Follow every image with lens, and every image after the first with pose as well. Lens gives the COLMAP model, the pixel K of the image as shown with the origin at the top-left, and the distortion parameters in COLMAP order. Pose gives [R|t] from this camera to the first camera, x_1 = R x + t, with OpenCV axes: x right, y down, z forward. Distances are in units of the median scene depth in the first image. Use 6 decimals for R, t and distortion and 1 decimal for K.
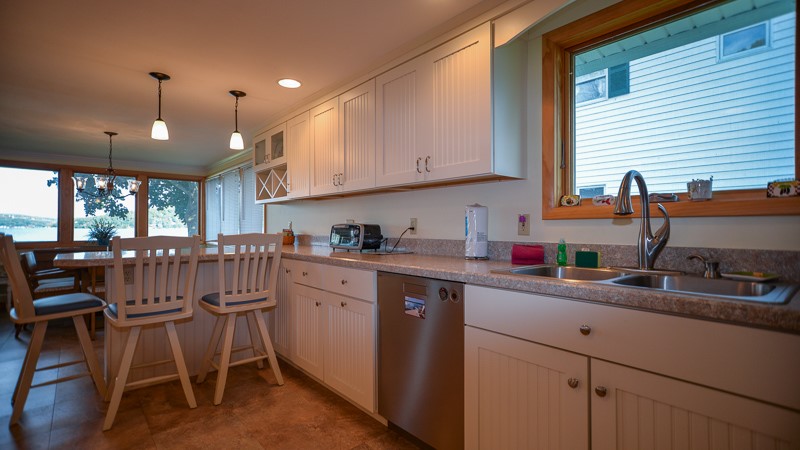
lens RADIAL K [[375.4, 0, 398.5], [0, 375.4, 225.8], [0, 0, 1]] dist [0.003155, 0.002607]
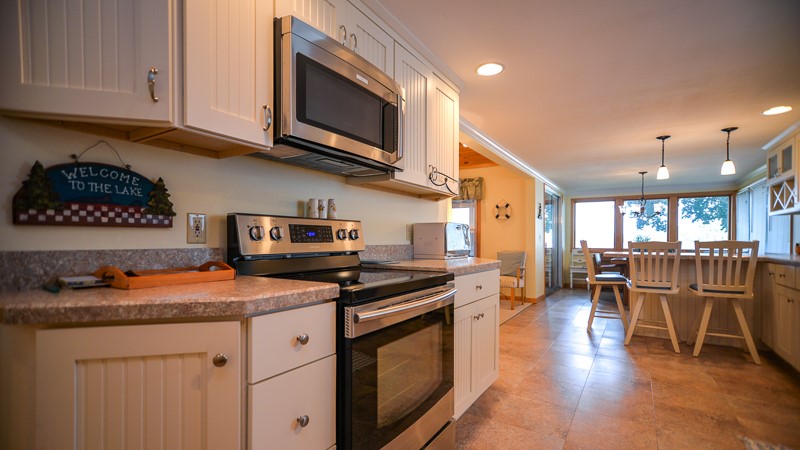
lens RADIAL K [[375.4, 0, 392.1], [0, 375.4, 244.7], [0, 0, 1]] dist [0.003155, 0.002607]
pose [[0.280049, 0.009466, -0.959939, 0.380042], [0.001027, 0.999948, 0.010160, 0.013003], [0.959985, -0.003832, 0.280024, -0.350746]]
